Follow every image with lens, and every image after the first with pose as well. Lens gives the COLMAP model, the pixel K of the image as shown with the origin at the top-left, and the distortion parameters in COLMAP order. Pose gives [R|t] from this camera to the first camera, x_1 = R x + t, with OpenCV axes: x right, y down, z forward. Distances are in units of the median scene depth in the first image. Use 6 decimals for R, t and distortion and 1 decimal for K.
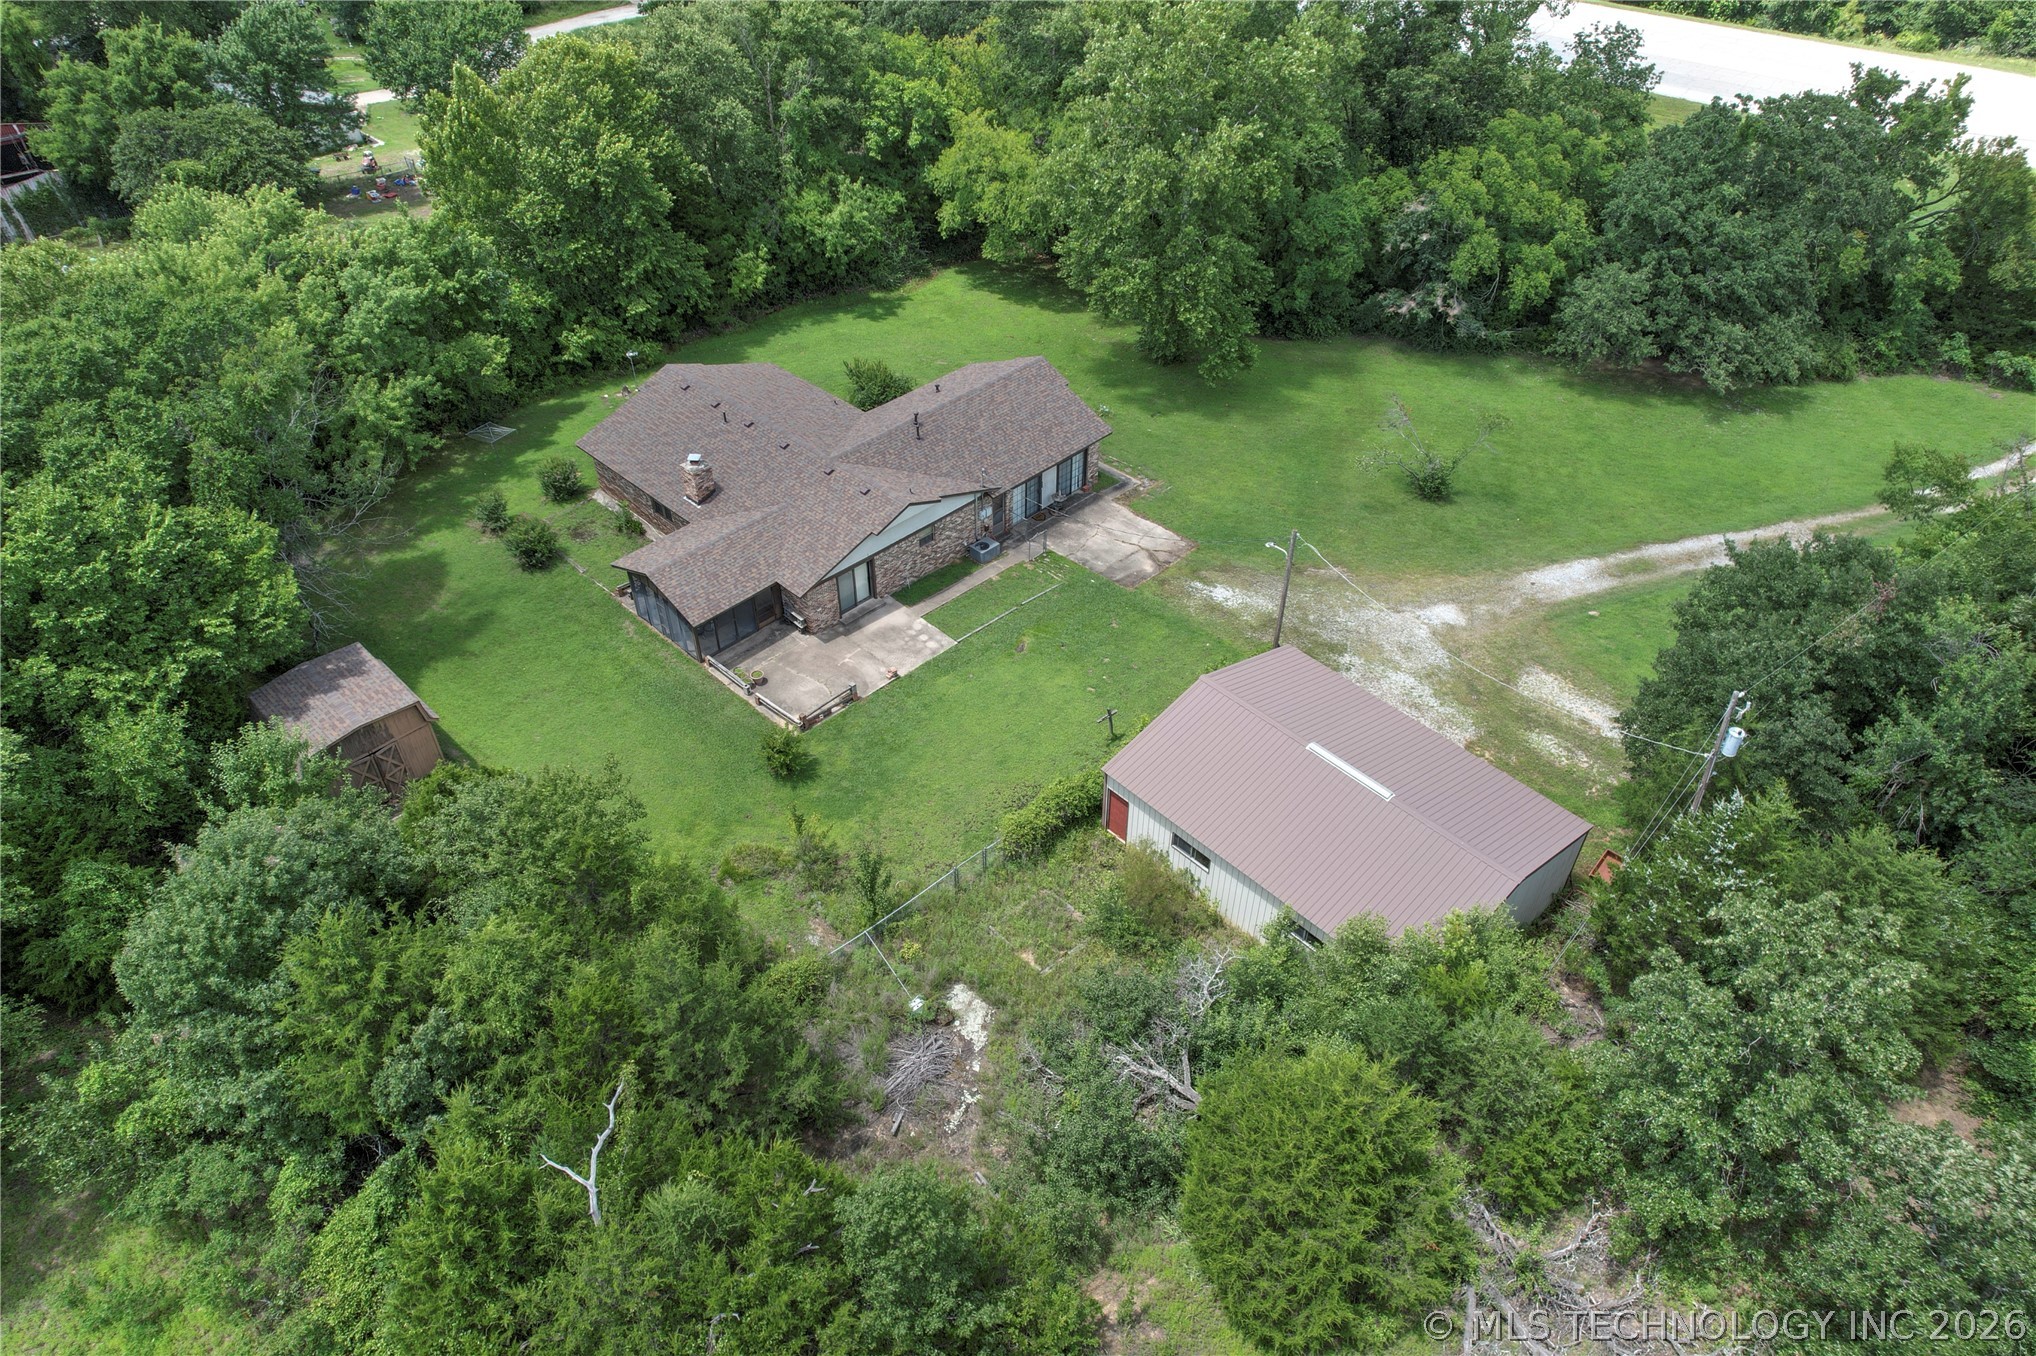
lens RADIAL K [[1294.4, 0, 1013.4], [0, 1294.4, 687.3], [0, 0, 1]] dist [-0.043525, 0.030648]
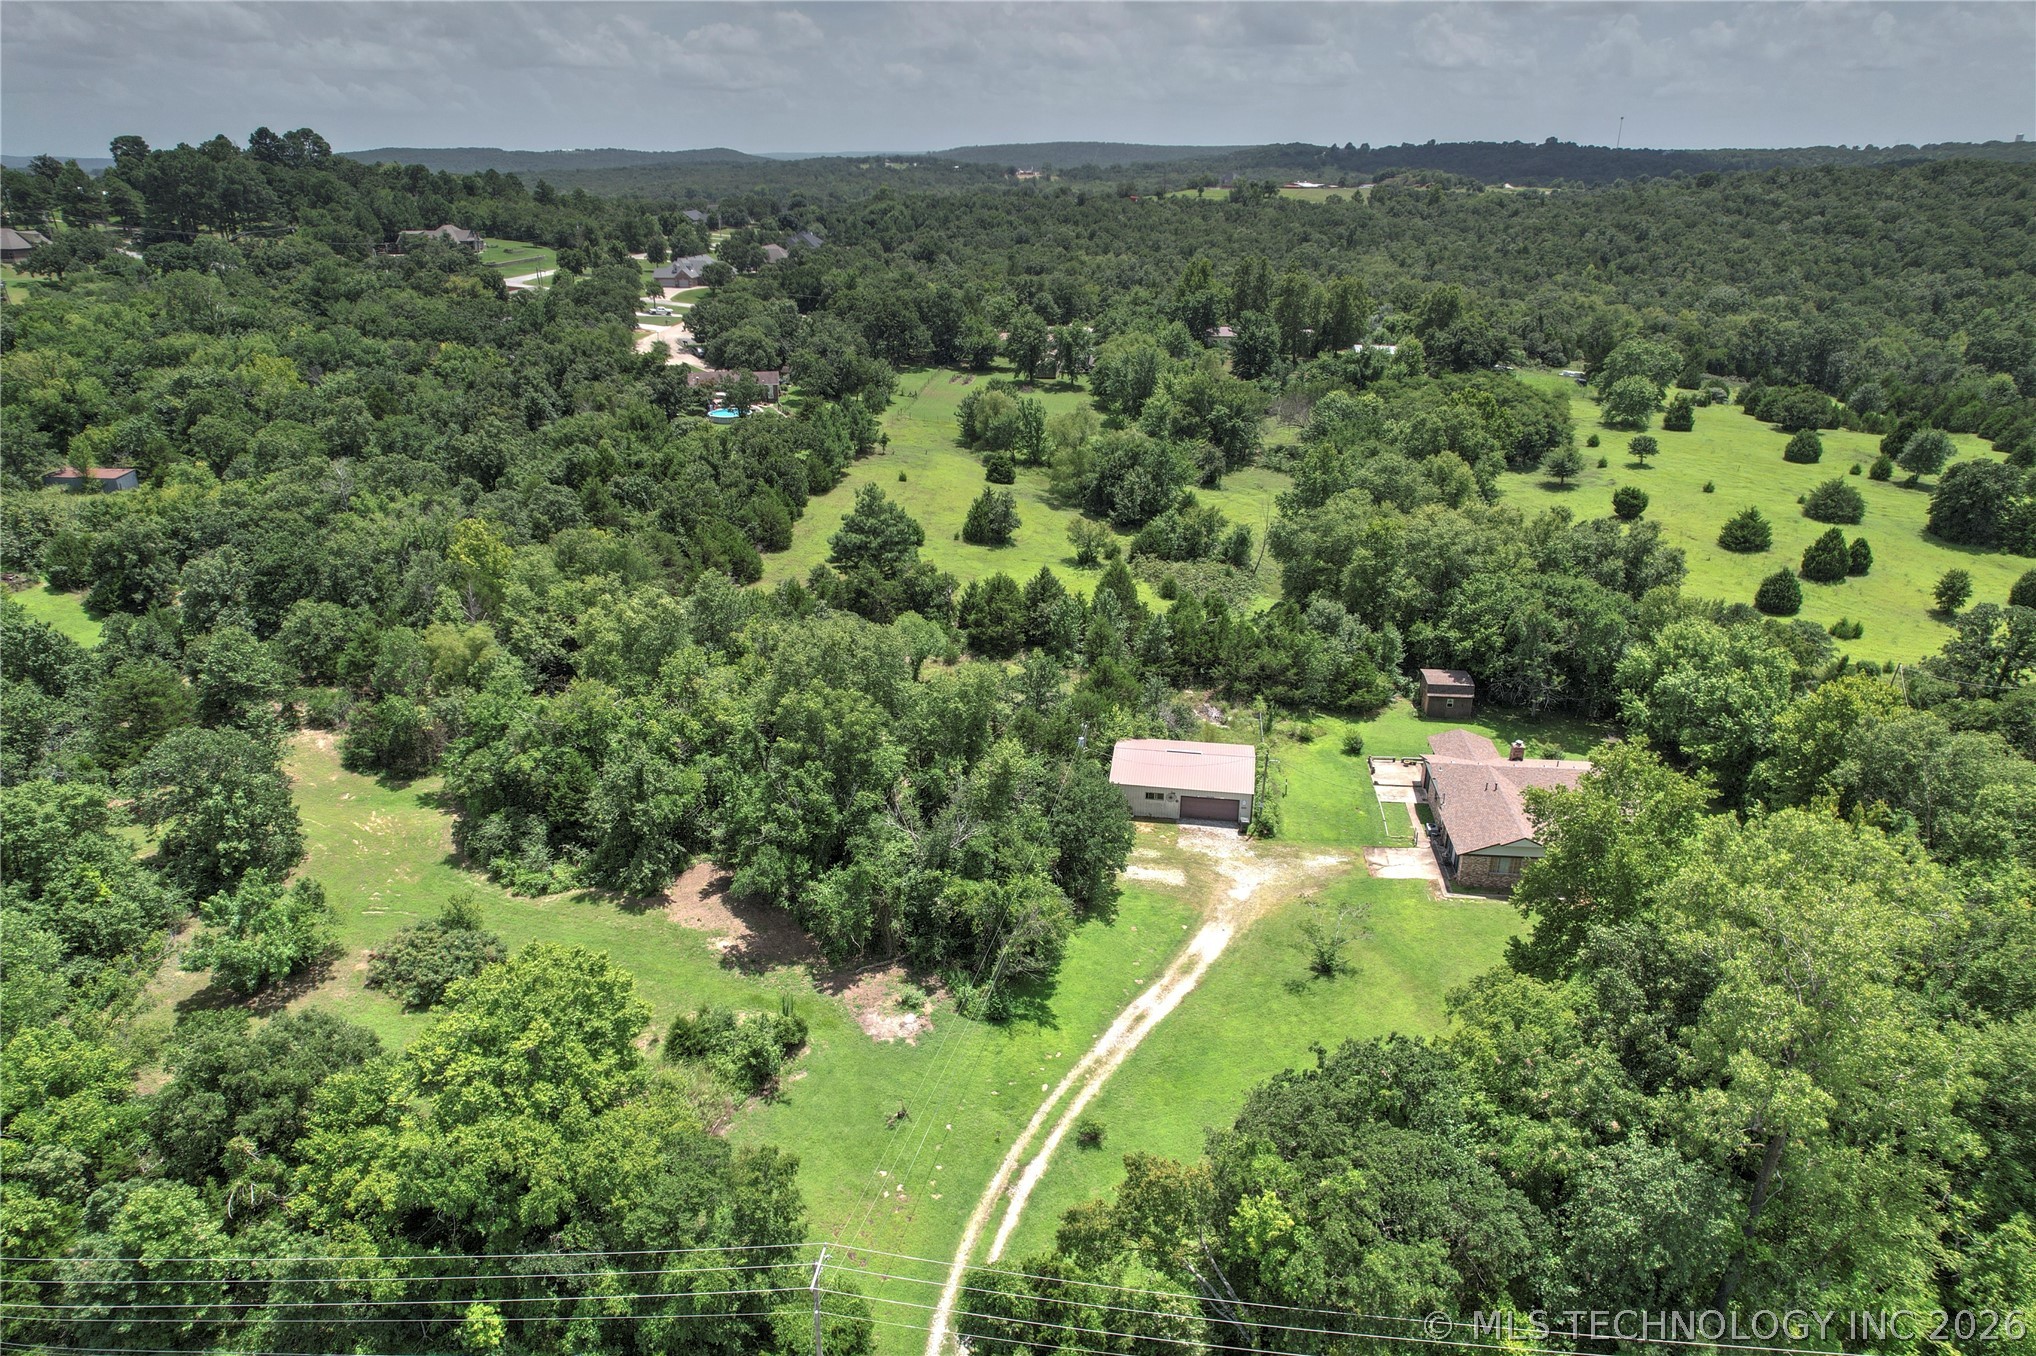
lens RADIAL K [[1294.4, 0, 1017.9], [0, 1294.4, 682.3], [0, 0, 1]] dist [-0.043525, 0.030648]
pose [[-0.787225, 0.230467, -0.571981, 1.483628], [-0.404443, 0.507228, 0.761016, -1.403016], [0.465514, 0.830424, -0.306092, 1.096313]]
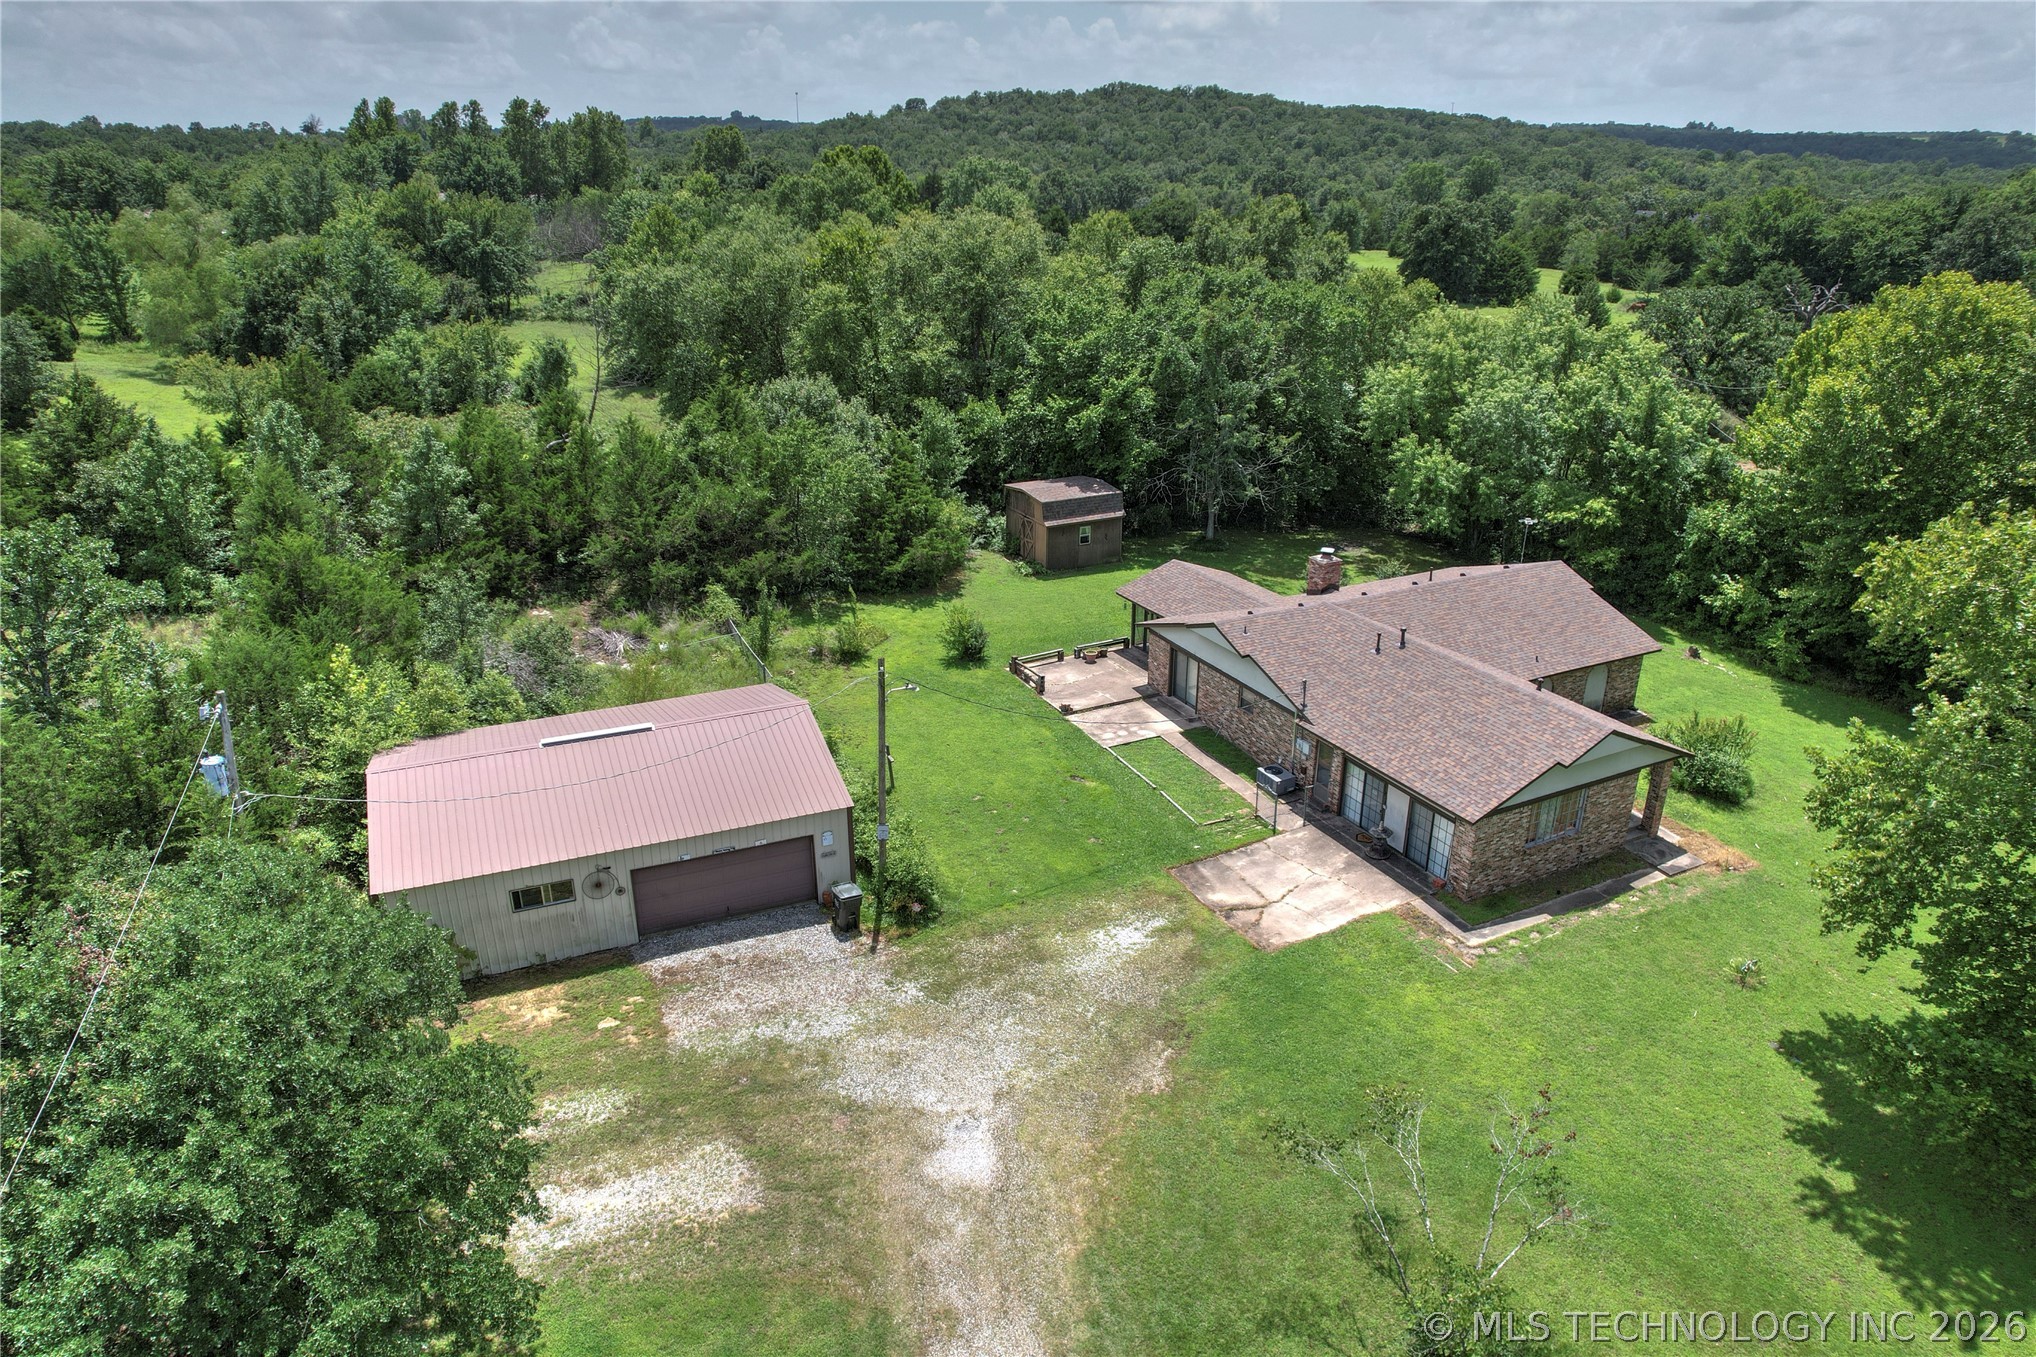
lens RADIAL K [[1294.4, 0, 1014.0], [0, 1294.4, 694.0], [0, 0, 1]] dist [-0.043525, 0.030648]
pose [[-0.329039, 0.360888, -0.872636, 0.667099], [-0.616835, 0.617563, 0.487986, -0.407680], [0.715016, 0.698839, 0.019406, 0.820921]]
